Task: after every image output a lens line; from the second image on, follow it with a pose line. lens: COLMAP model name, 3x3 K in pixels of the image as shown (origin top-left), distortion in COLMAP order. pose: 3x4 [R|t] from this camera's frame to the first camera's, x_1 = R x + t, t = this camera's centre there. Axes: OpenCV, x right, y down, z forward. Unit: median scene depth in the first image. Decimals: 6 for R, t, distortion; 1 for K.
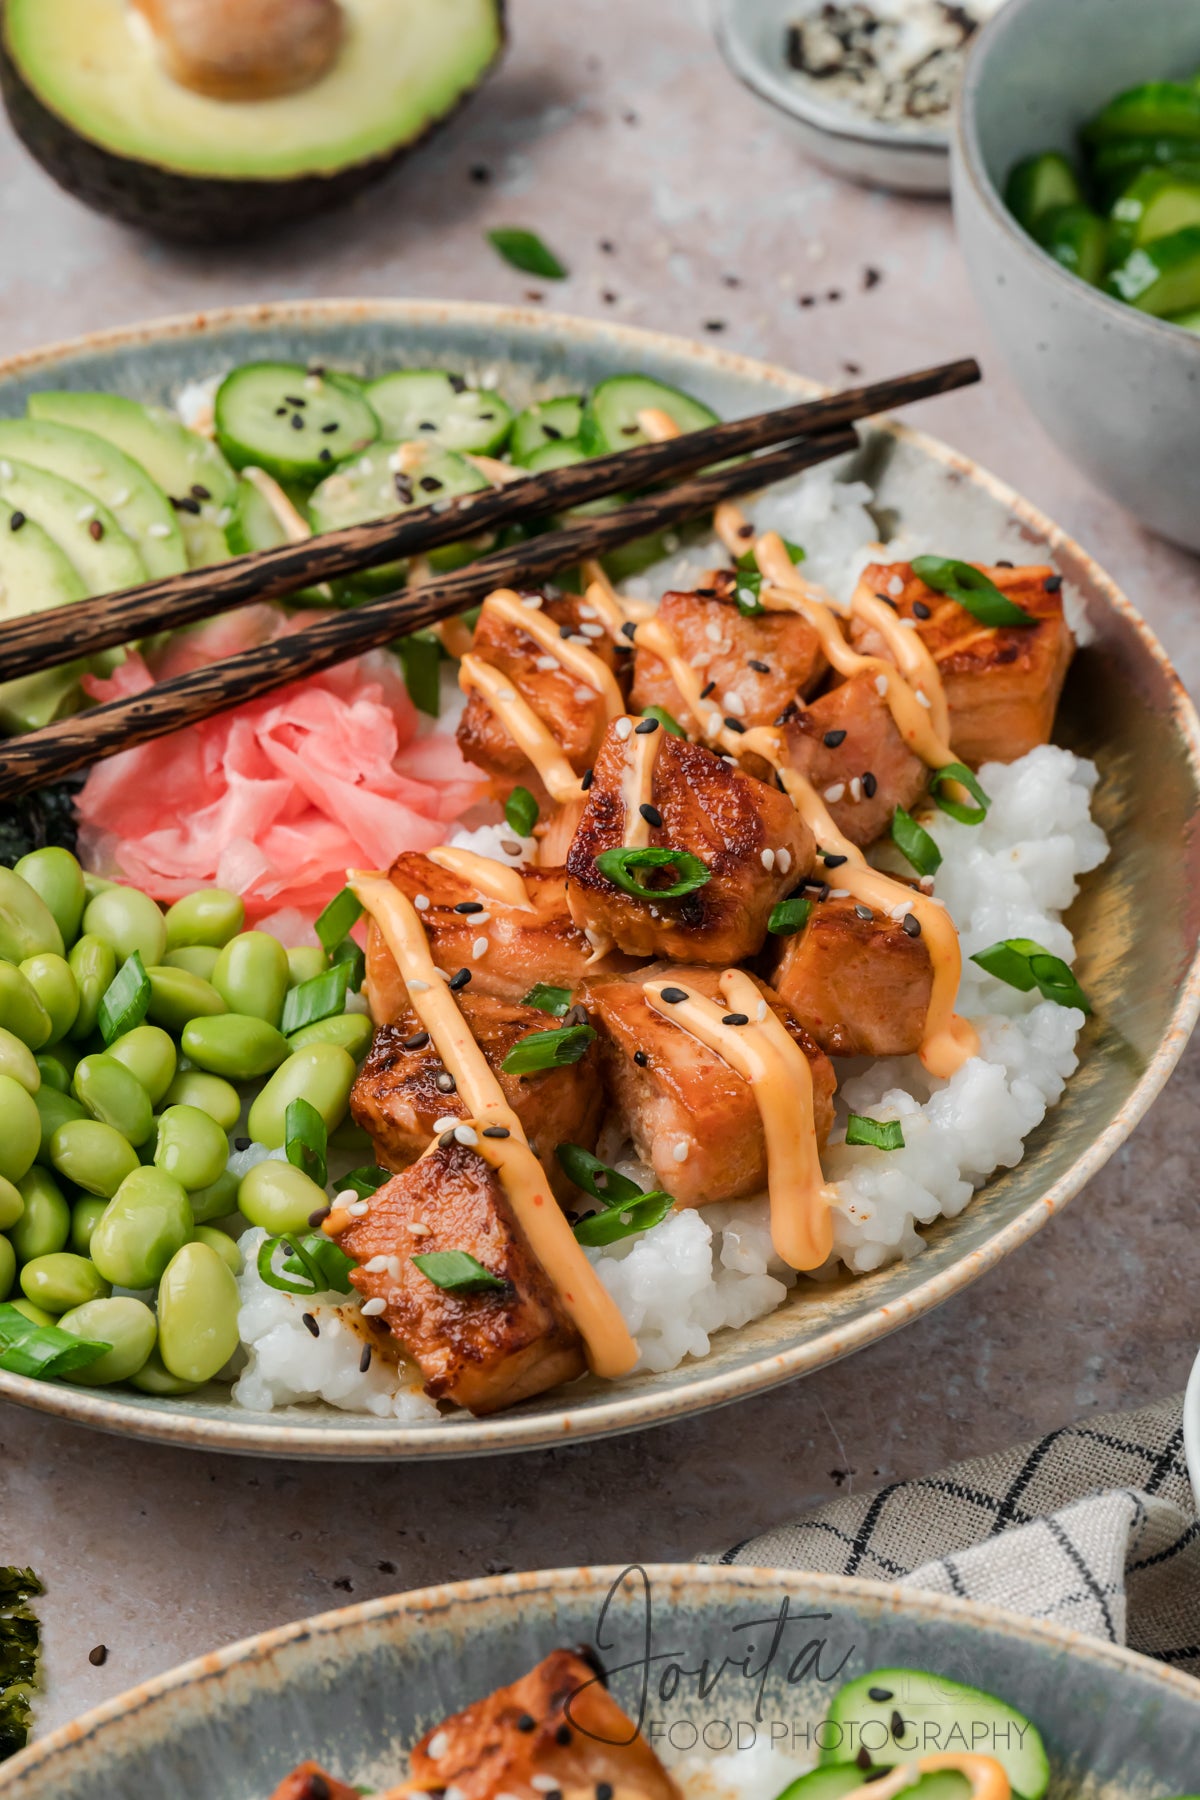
lens RADIAL K [[7168.4, 0, 596.2], [0, 7168.4, 899.0], [0, 0, 1]] dist [0.047922, 0.375331]
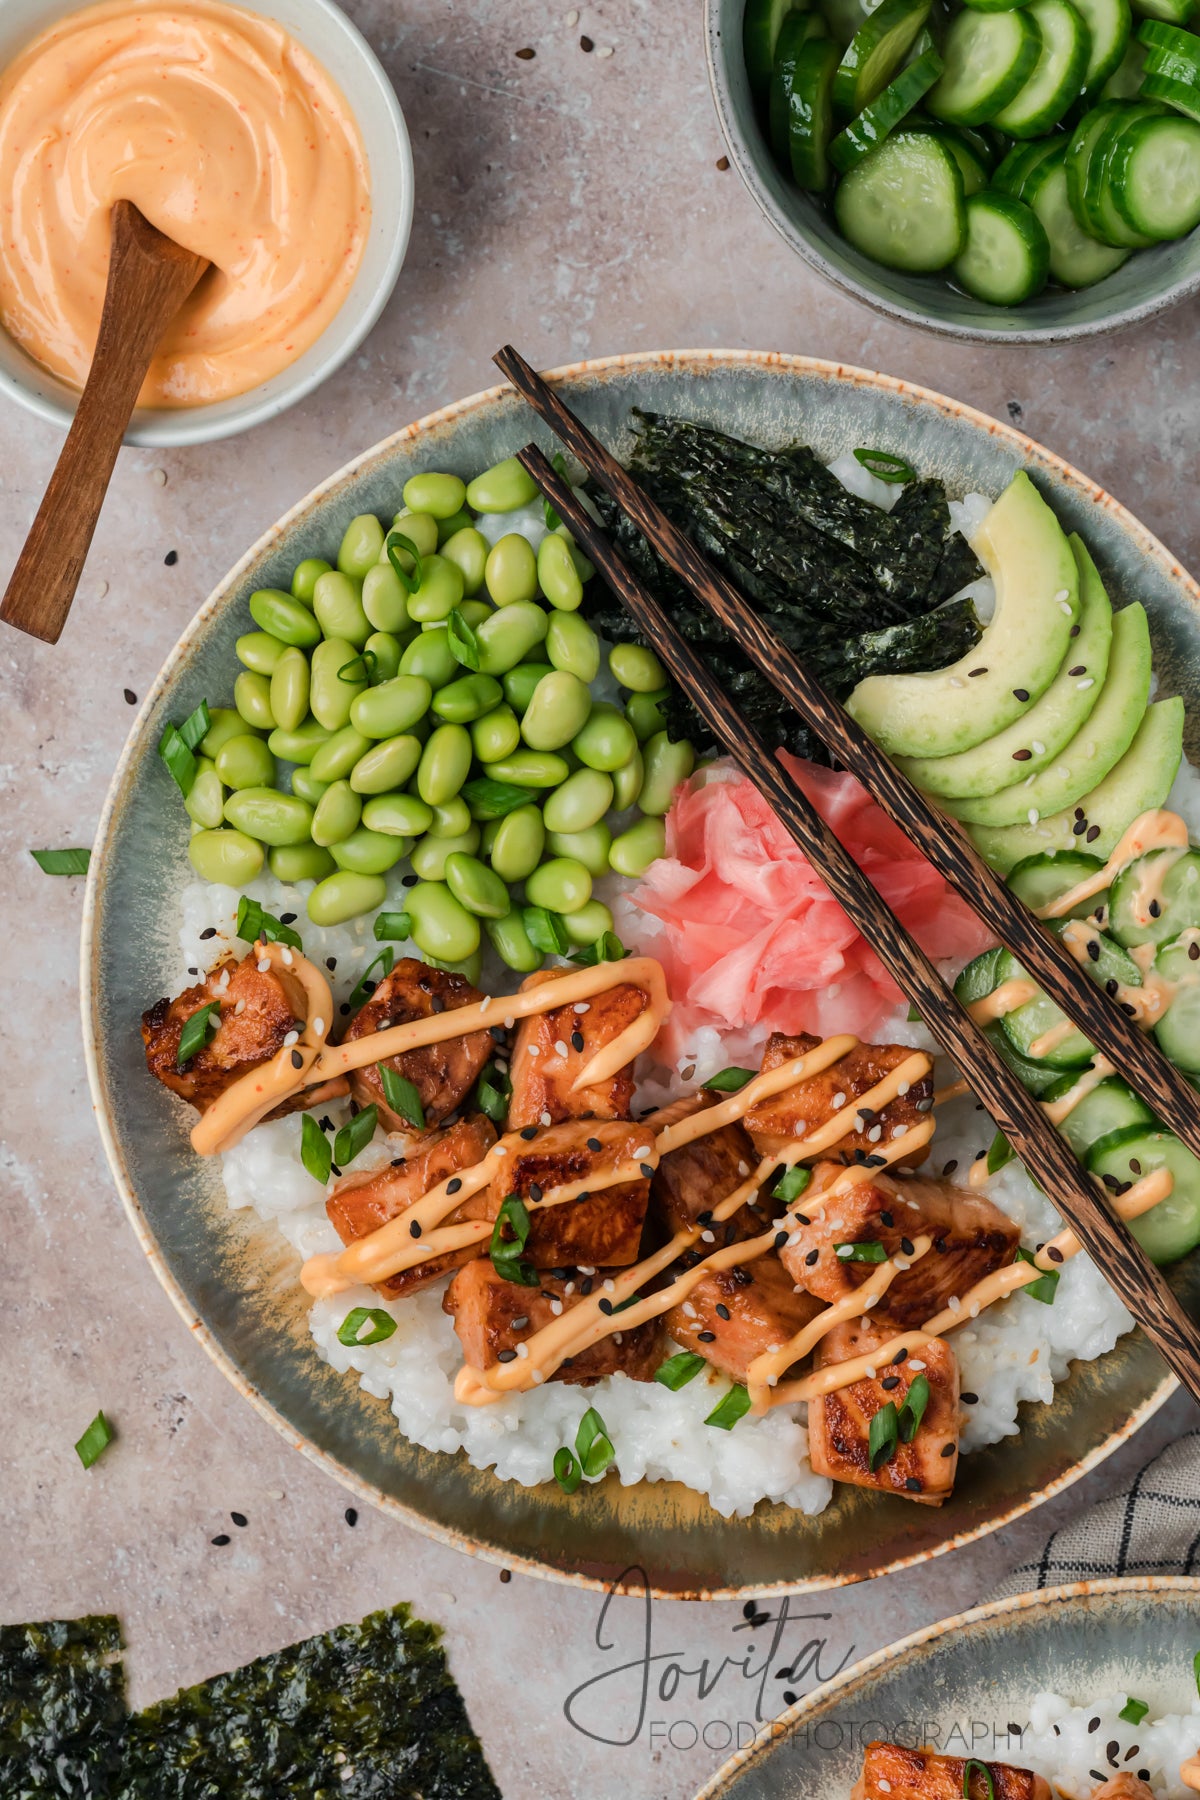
lens RADIAL K [[7013.7, 0, 601.4], [0, 7013.7, 868.8], [0, 0, 1]] dist [0.035383, -0.315454]
pose [[-0.012315, 0.998459, -0.054115, 0.022061], [-0.688661, 0.030769, 0.724430, -0.975336], [0.724978, 0.046188, 0.687221, 0.072272]]
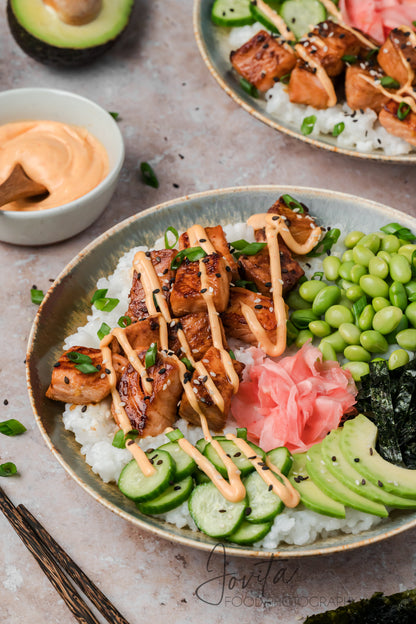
lens RADIAL K [[2431.4, 0, 208.5], [0, 2431.4, 301.2], [0, 0, 1]] dist [0.035383, -0.315454]
pose [[-0.969151, -0.179754, 0.168624, -0.194427], [0.165324, 0.033295, 0.985677, -1.179937], [-0.182794, 0.983148, -0.002550, 0.997820]]
